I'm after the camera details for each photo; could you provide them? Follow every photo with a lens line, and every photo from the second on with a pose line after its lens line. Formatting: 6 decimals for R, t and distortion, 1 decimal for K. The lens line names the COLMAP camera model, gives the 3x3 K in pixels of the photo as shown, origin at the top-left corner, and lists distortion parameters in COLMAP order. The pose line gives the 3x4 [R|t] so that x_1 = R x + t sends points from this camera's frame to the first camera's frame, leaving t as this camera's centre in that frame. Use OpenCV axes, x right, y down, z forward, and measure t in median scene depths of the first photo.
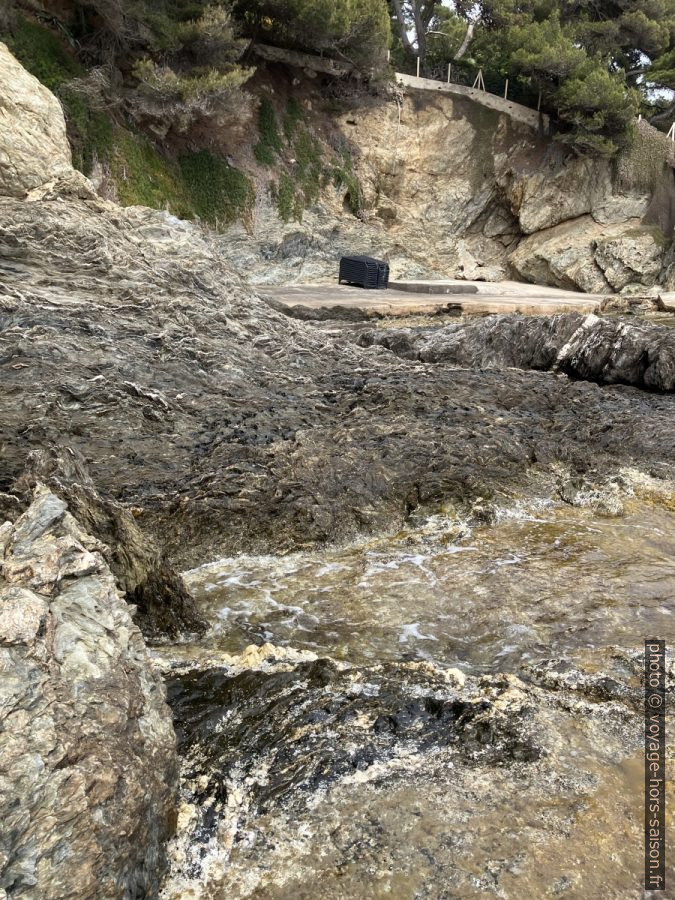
lens RADIAL K [[724.4, 0, 330.5], [0, 724.4, 448.0], [0, 0, 1]] dist [-0.007513, 0.018157]
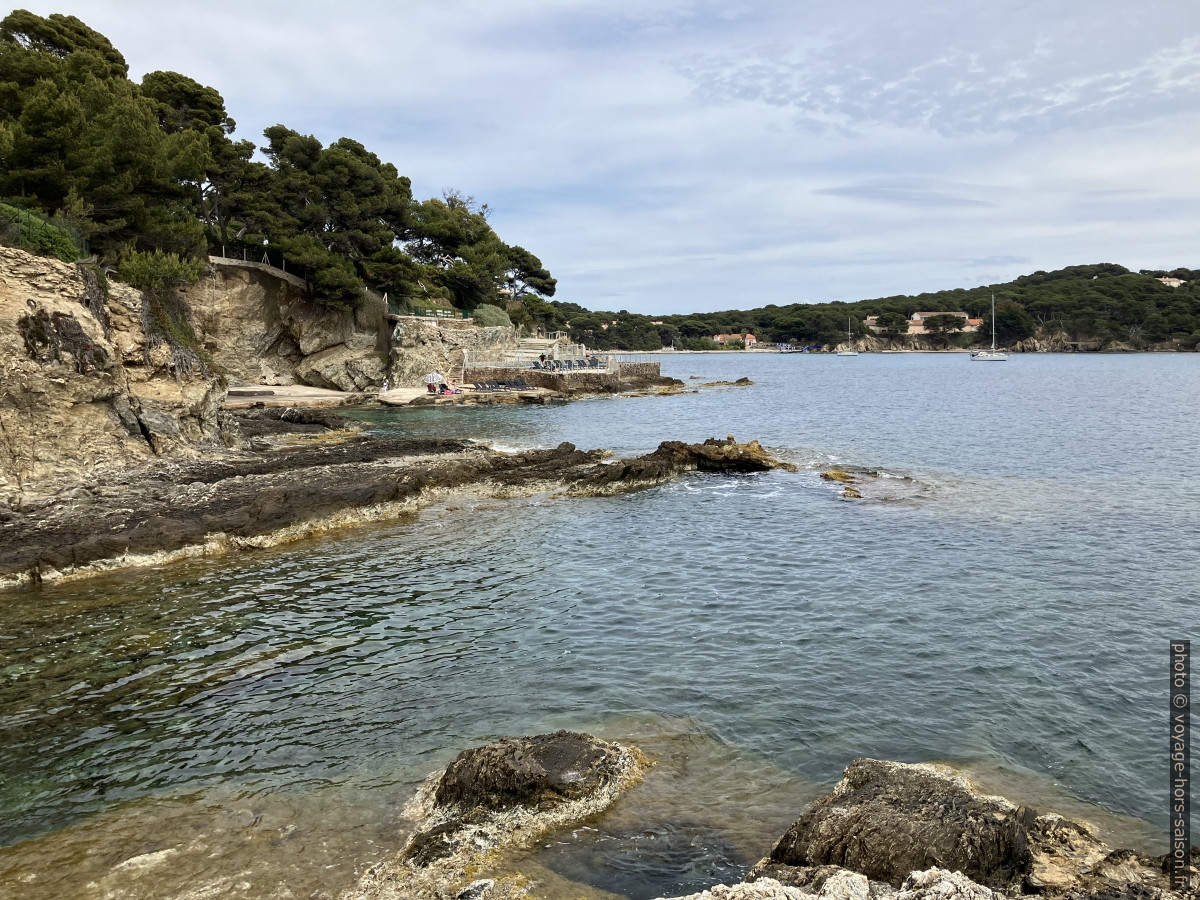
lens RADIAL K [[965.9, 0, 596.2], [0, 965.9, 458.4], [0, 0, 1]] dist [-0.007513, 0.018157]
pose [[0.880956, -0.061783, 0.469147, -0.172711], [0.119864, 0.988241, -0.094936, 0.203011], [-0.457764, 0.139868, 0.878003, -1.116390]]
